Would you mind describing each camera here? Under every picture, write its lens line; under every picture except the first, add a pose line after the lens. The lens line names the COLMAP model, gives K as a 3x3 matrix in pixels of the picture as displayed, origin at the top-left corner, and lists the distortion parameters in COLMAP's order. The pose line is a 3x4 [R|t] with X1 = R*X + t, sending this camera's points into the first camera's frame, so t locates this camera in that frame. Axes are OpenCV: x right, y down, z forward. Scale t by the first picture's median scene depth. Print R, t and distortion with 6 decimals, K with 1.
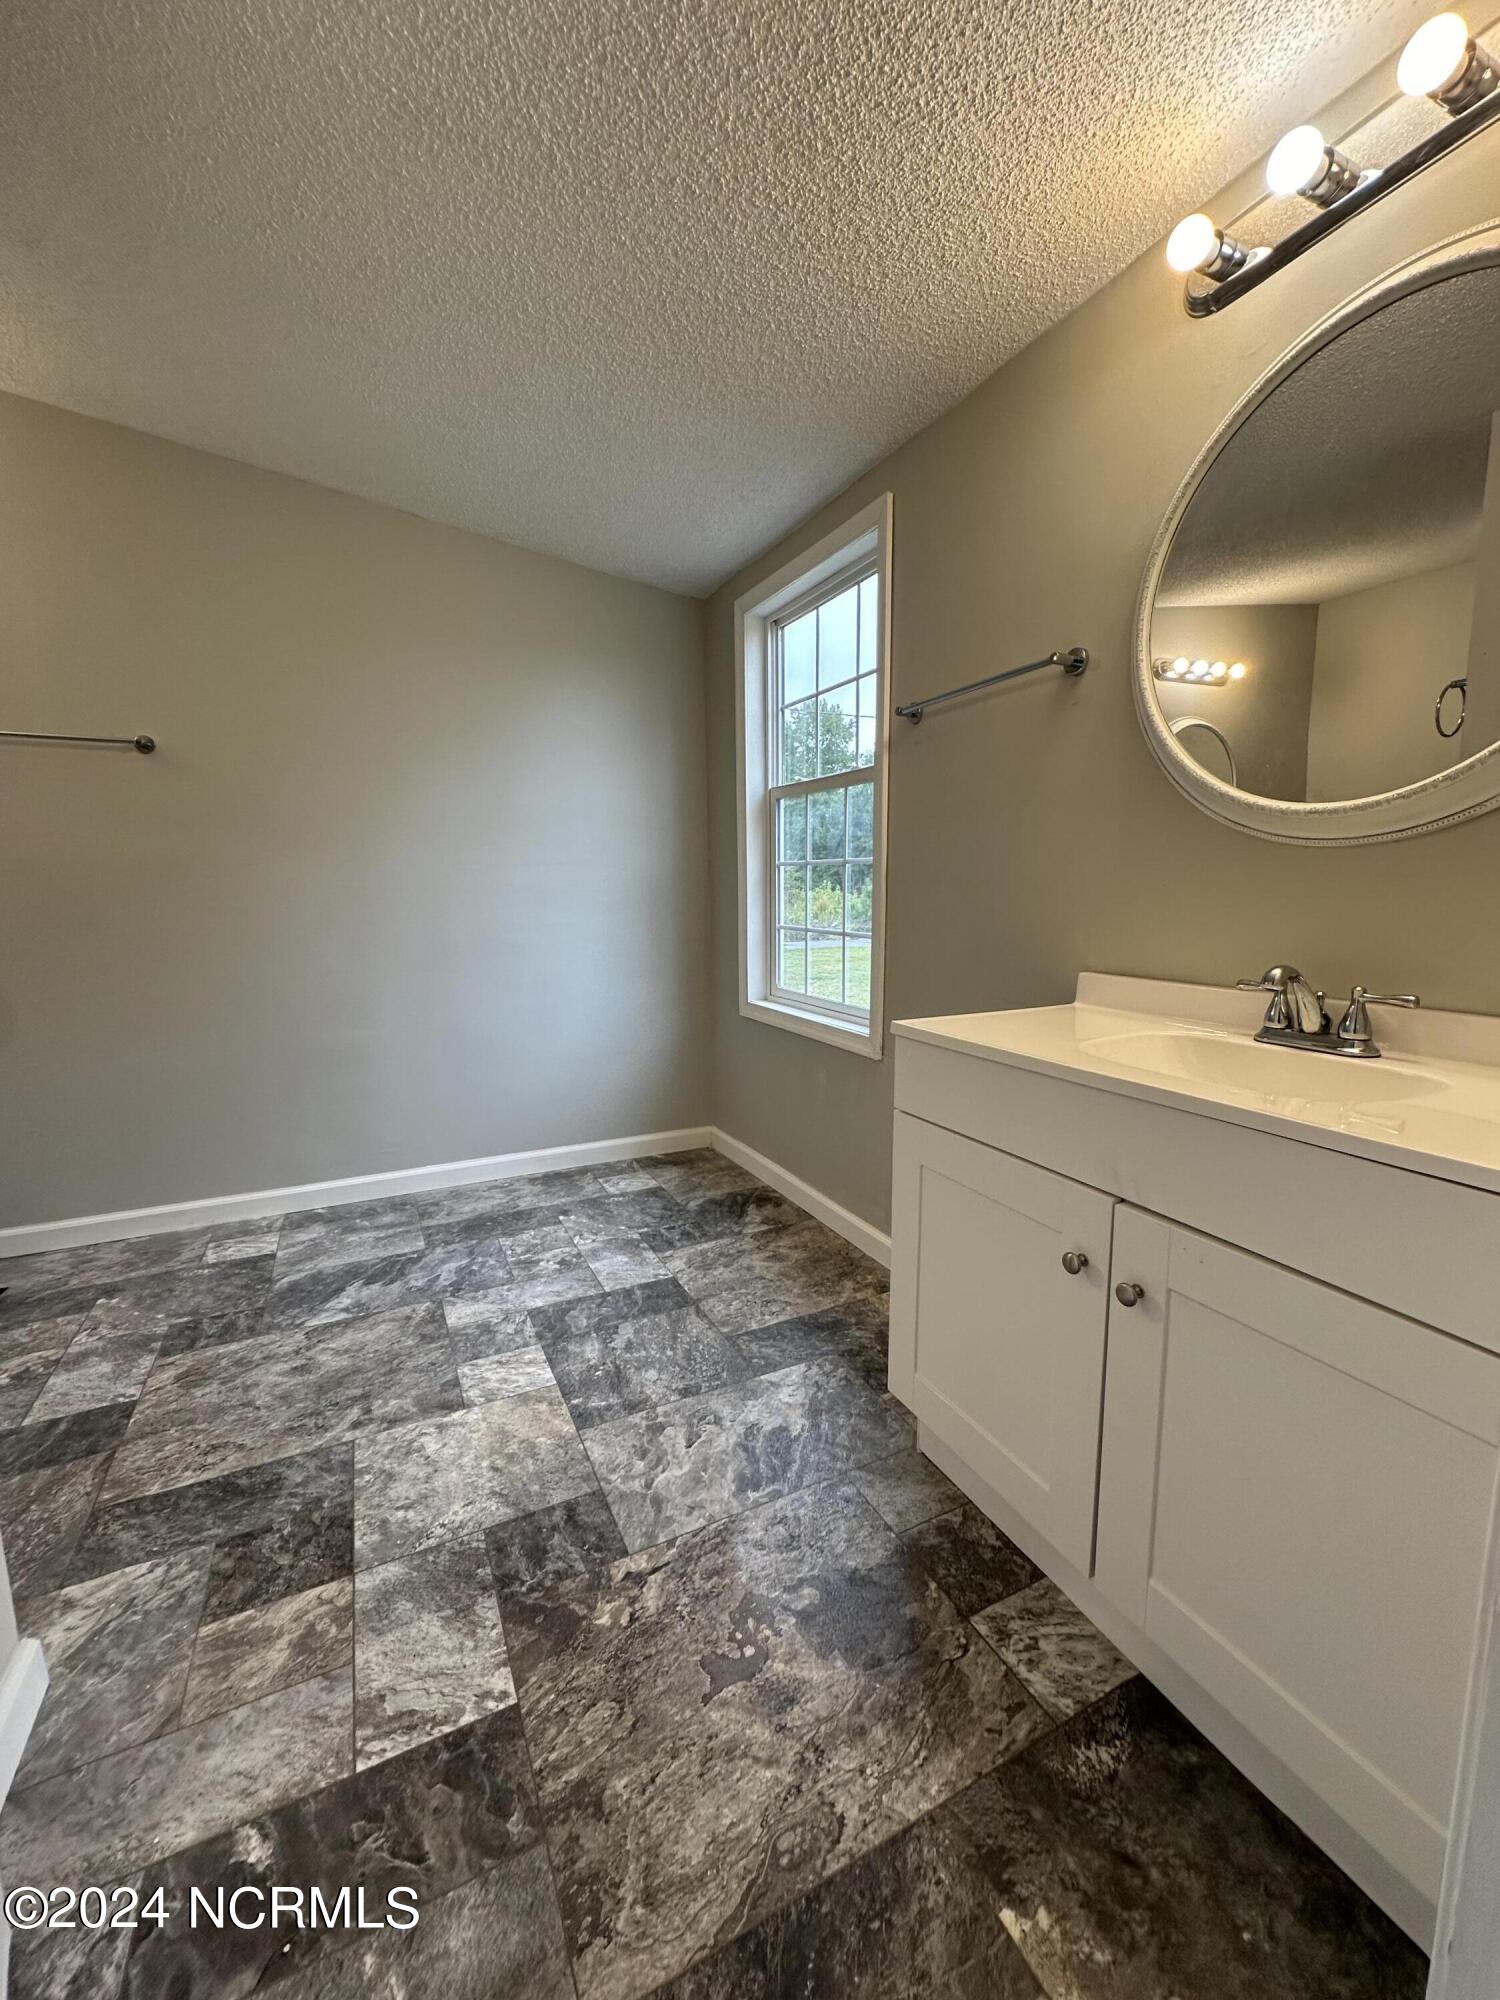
lens RADIAL K [[794.5, 0, 746.2], [0, 794.5, 997.8], [0, 0, 1]] dist [-0.001869, 0.000388]
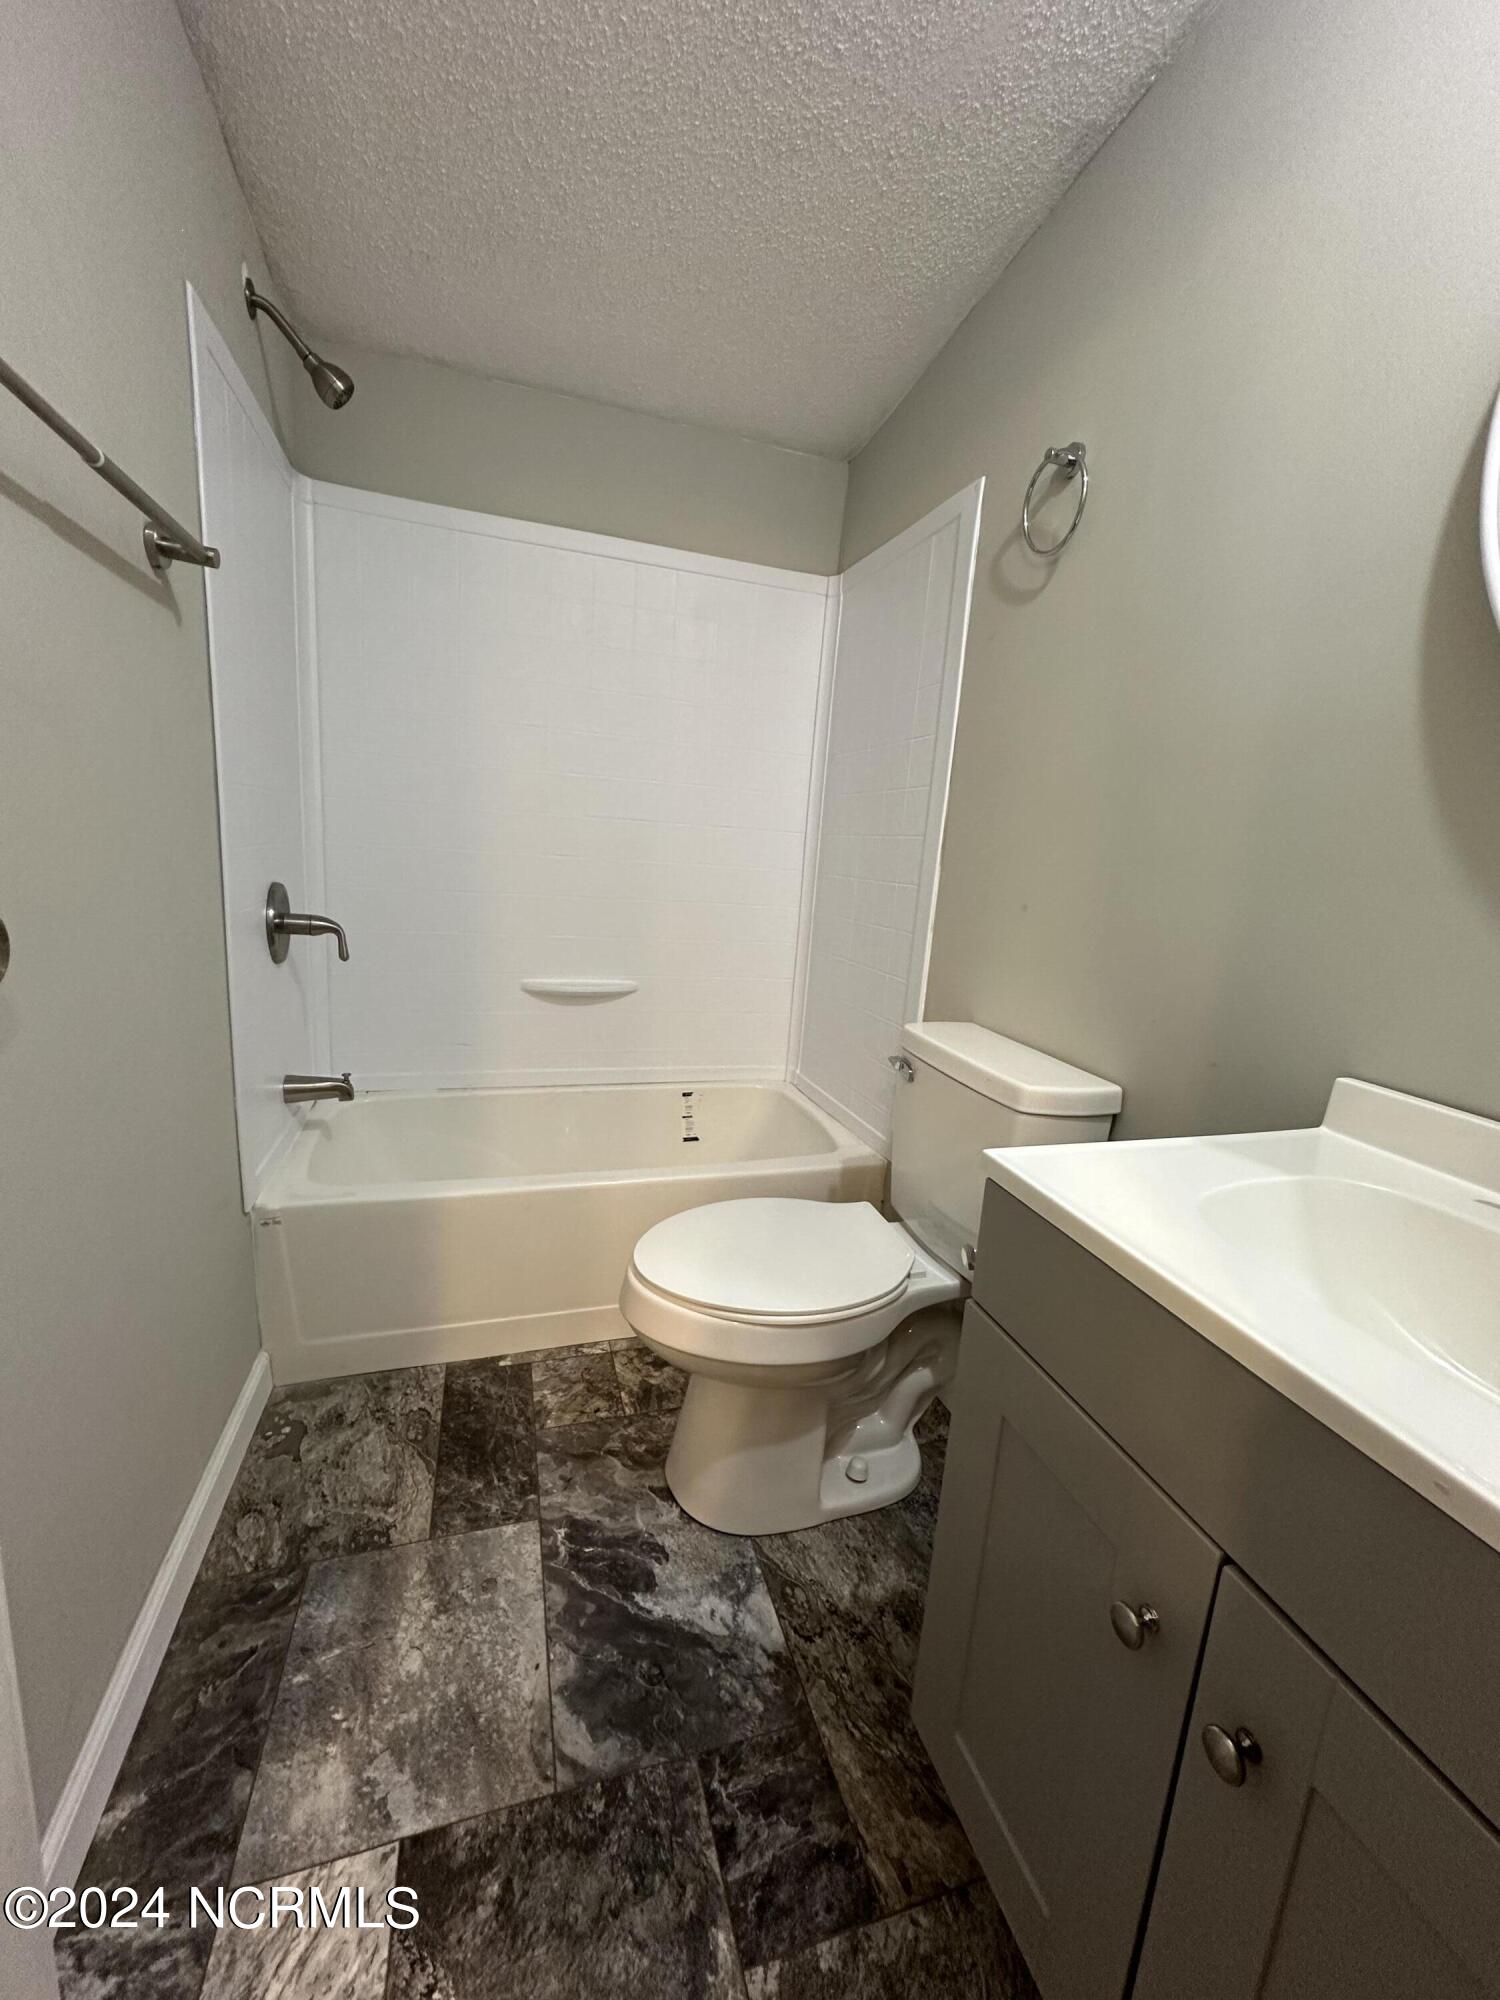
lens RADIAL K [[794.5, 0, 748.2], [0, 794.5, 1003.1], [0, 0, 1]] dist [-0.001869, 0.000388]
pose [[0.152162, -0.187427, 0.970421, -0.933885], [0.062068, 0.981729, 0.179879, -0.140500], [-0.986405, 0.032862, 0.161015, 0.827861]]
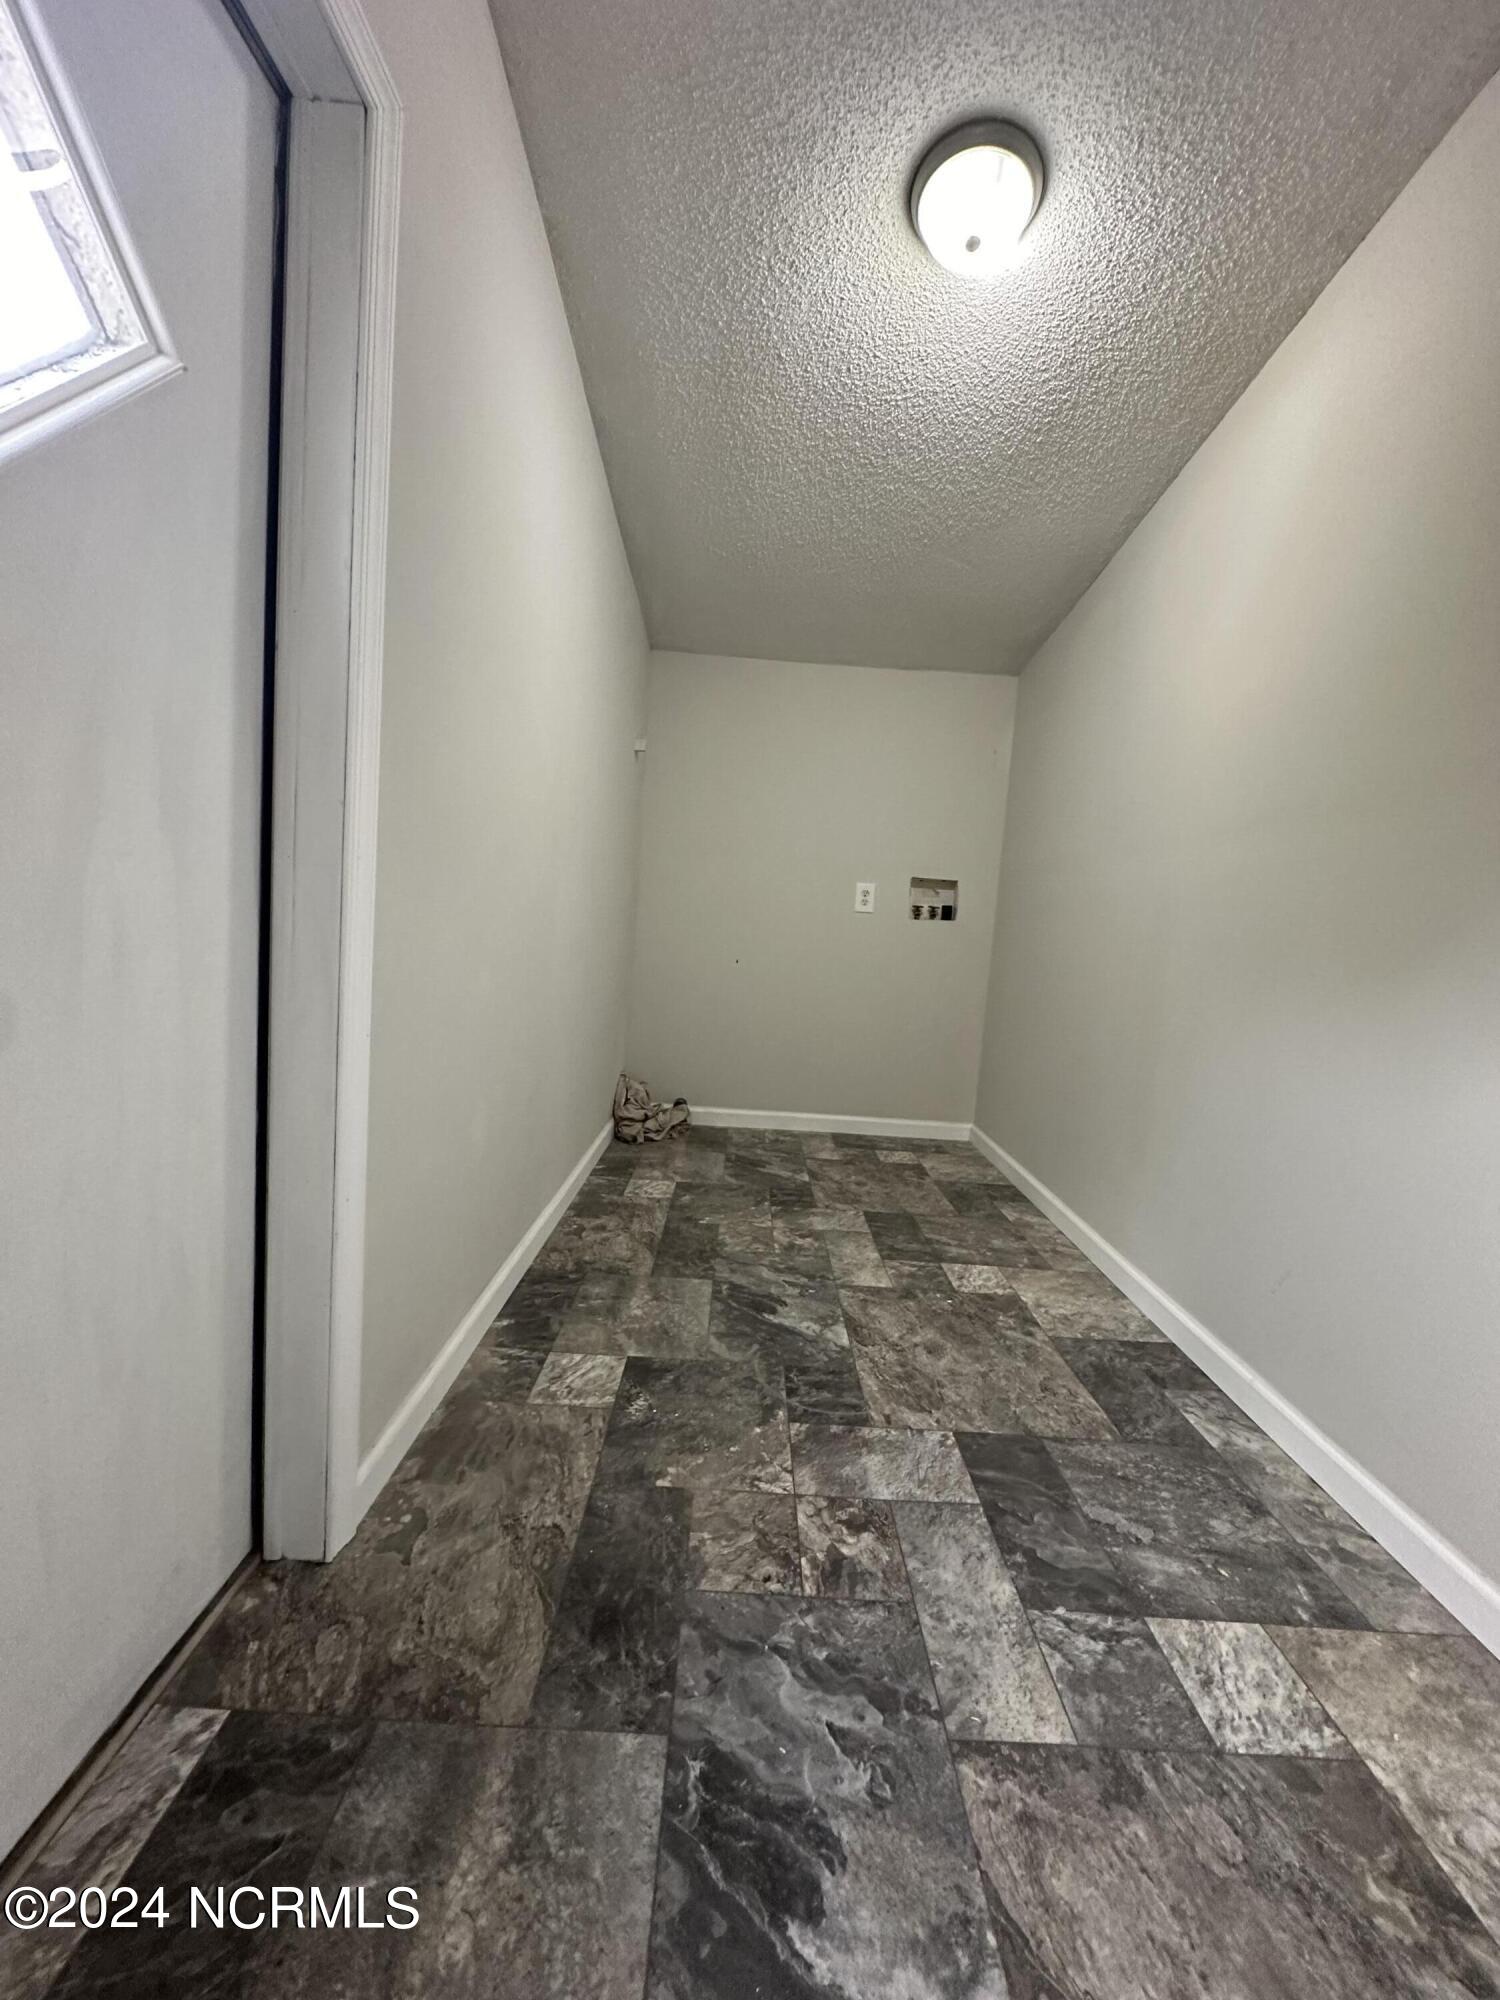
lens RADIAL K [[794.5, 0, 747.5], [0, 794.5, 1007.4], [0, 0, 1]] dist [-0.001869, 0.000388]
pose [[0.433793, -0.062156, 0.898866, -0.786085], [0.049730, 0.997749, 0.044994, -0.064099], [-0.899639, 0.025183, 0.435907, 0.861019]]
